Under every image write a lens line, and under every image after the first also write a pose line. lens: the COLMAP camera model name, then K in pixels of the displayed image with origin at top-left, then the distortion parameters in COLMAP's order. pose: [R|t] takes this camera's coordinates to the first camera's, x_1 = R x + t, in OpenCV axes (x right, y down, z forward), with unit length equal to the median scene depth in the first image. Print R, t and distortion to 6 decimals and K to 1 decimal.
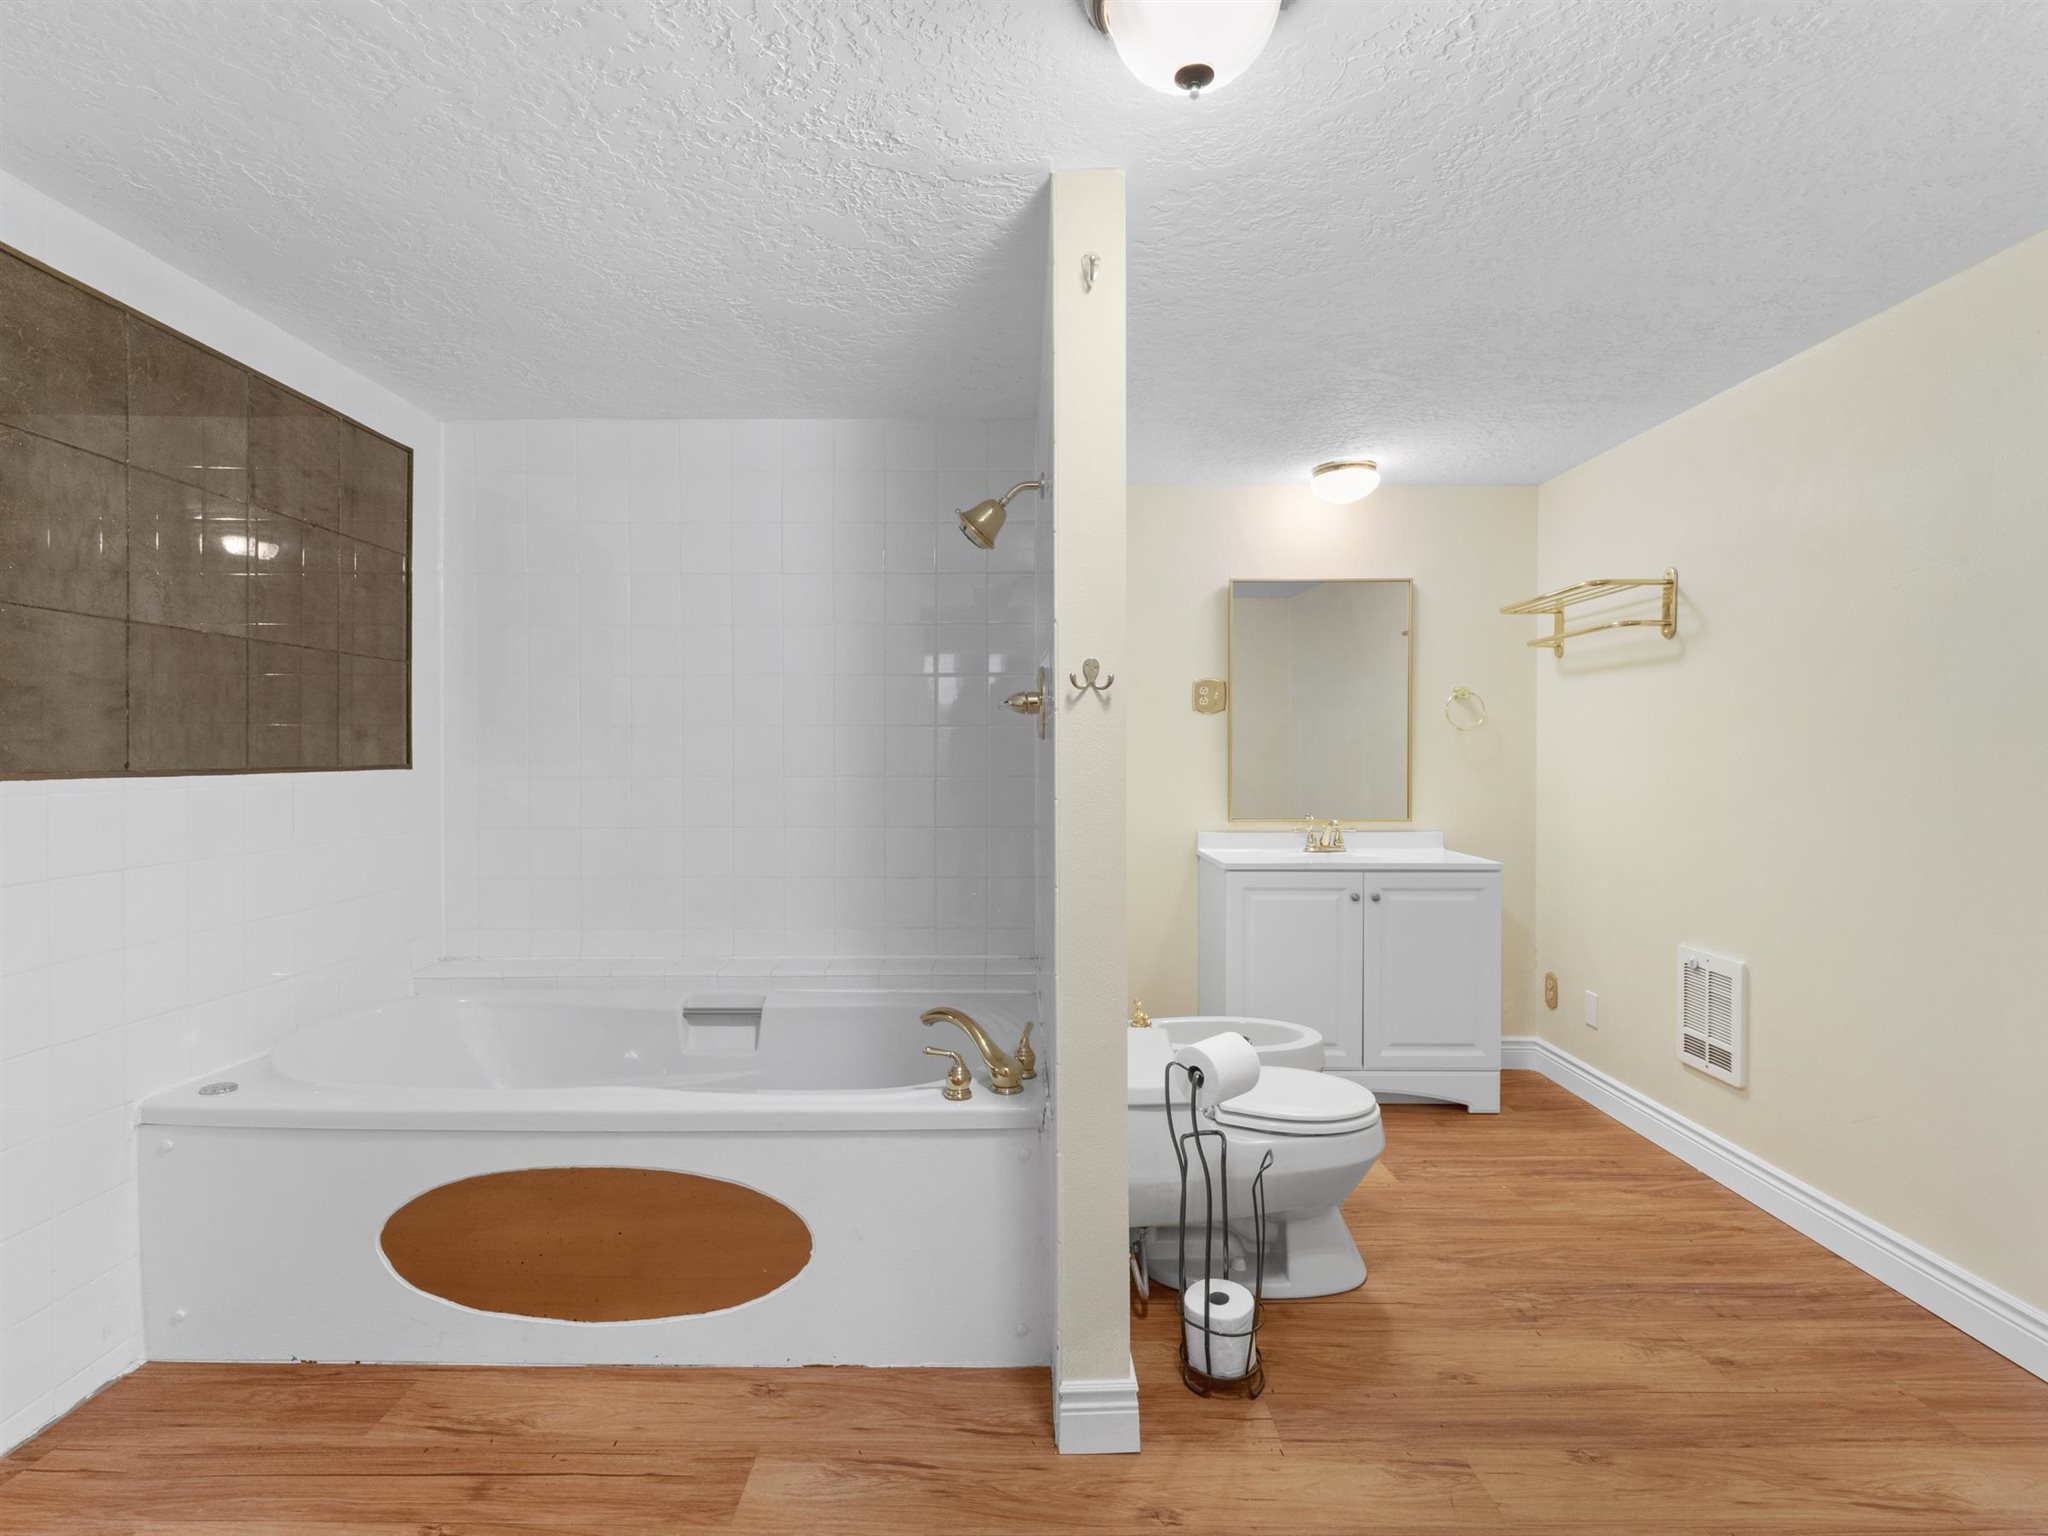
lens RADIAL K [[1000.7, 0, 983.3], [0, 1000.7, 760.9], [0, 0, 1]] dist [-0.001332, -0.001776]
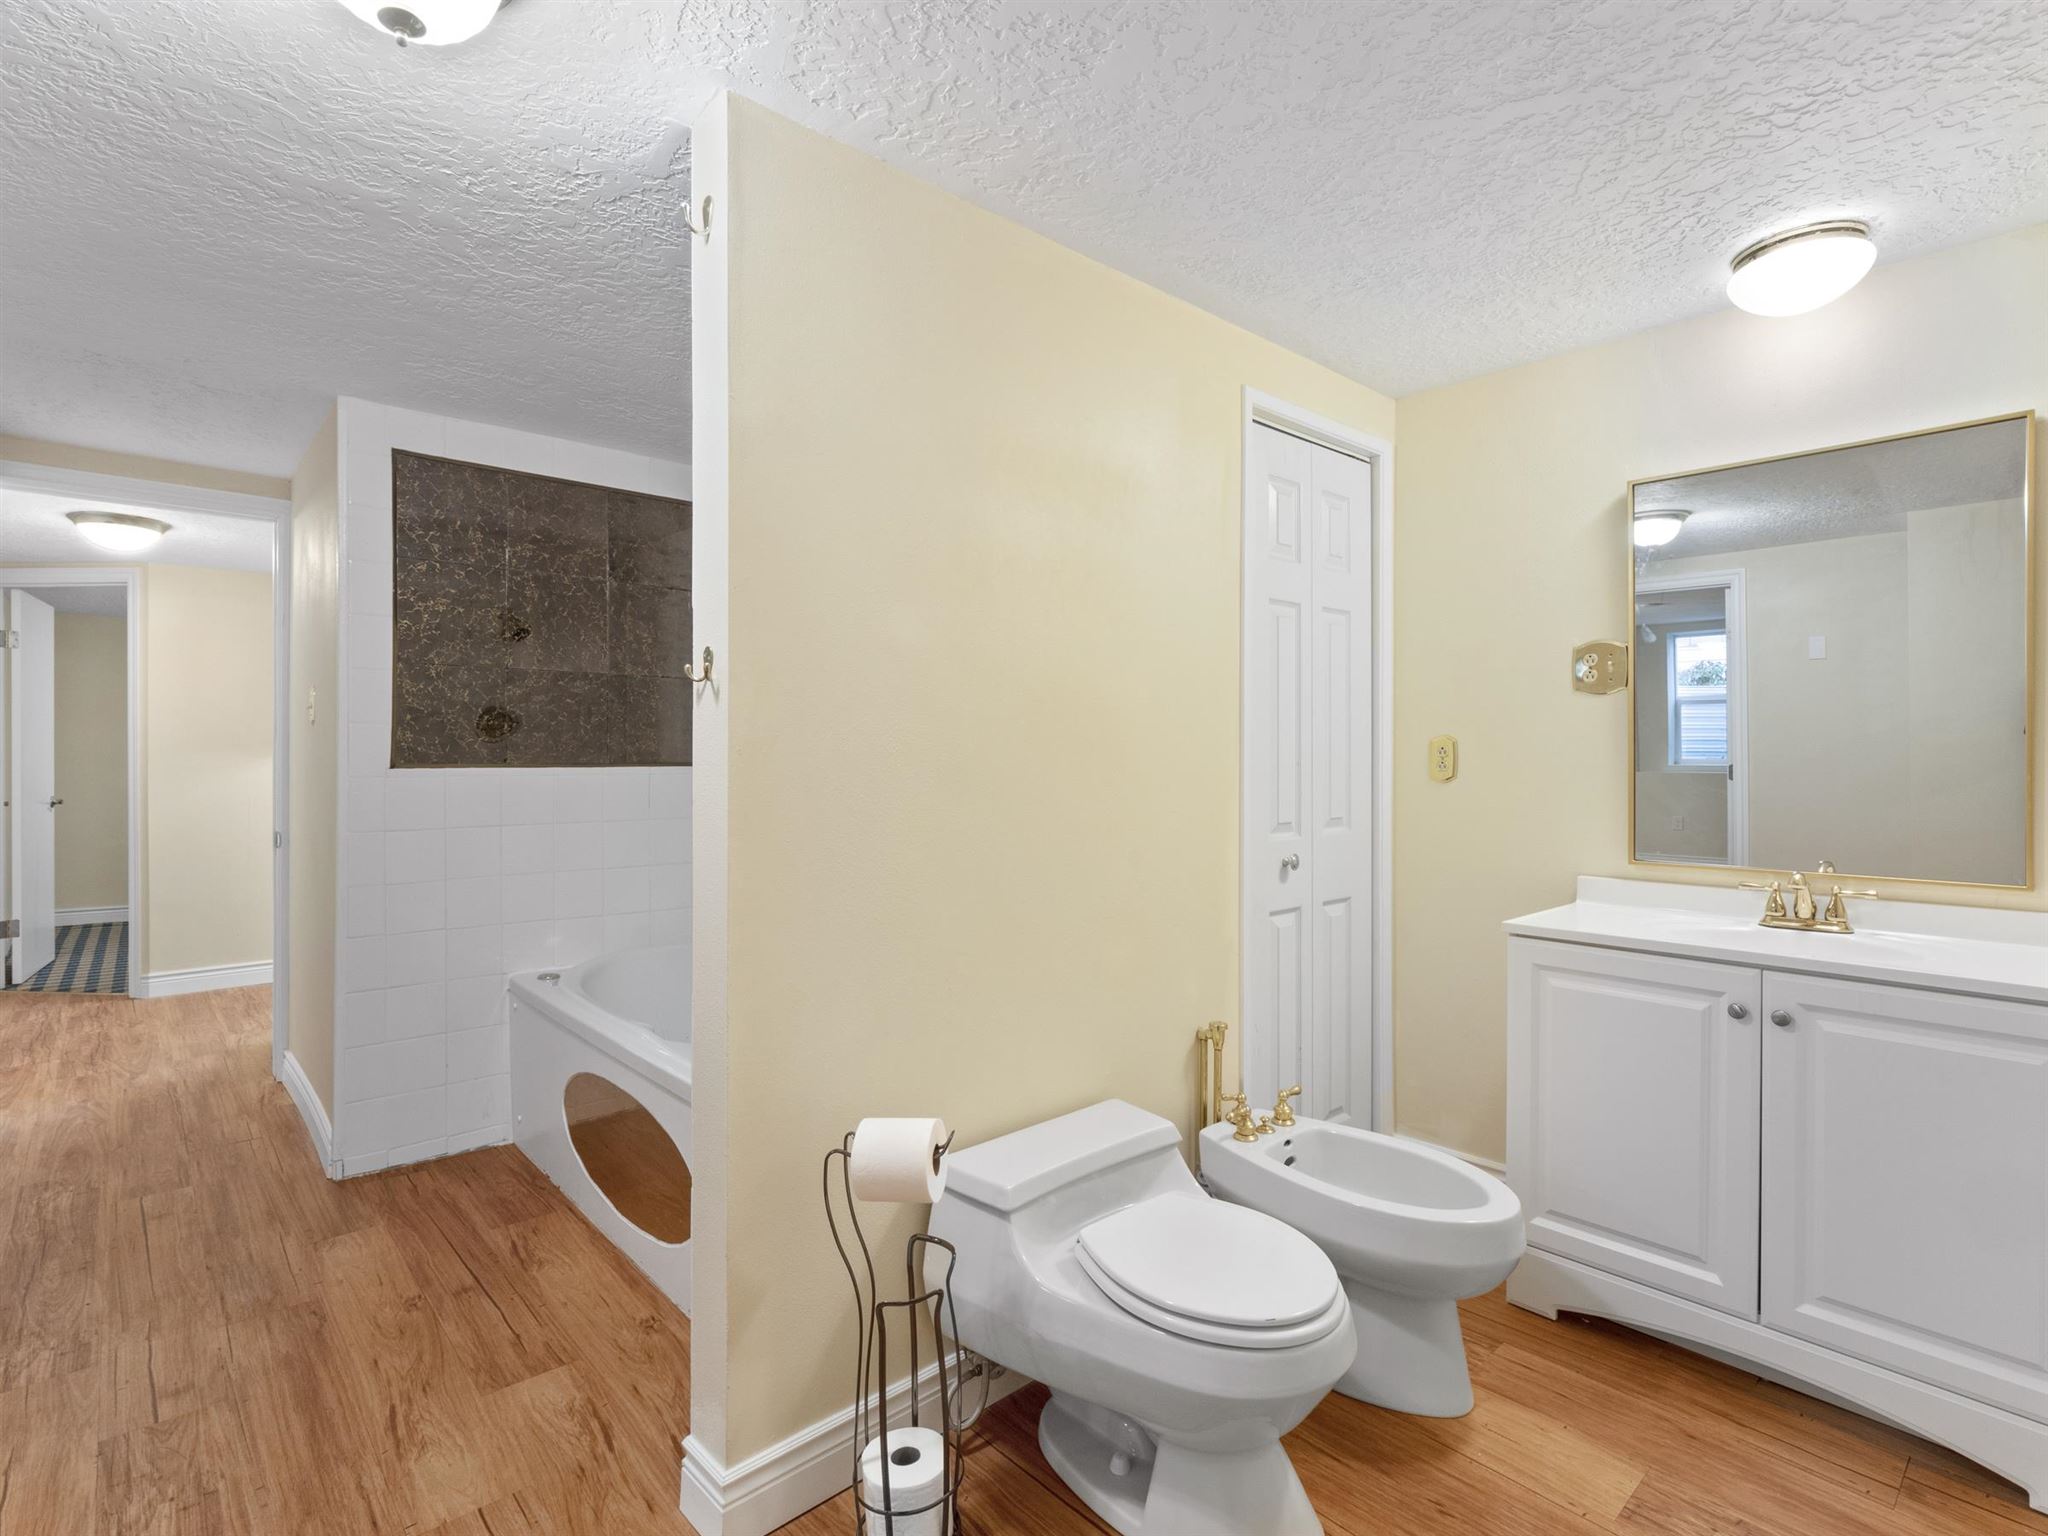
lens RADIAL K [[1000.7, 0, 1021.2], [0, 1000.7, 759.5], [0, 0, 1]] dist [-0.001332, -0.001776]
pose [[0.674970, 0.006718, -0.737814, 0.604723], [-0.007971, 0.999967, 0.001813, -0.004353], [0.737802, 0.004658, 0.675001, 0.377162]]
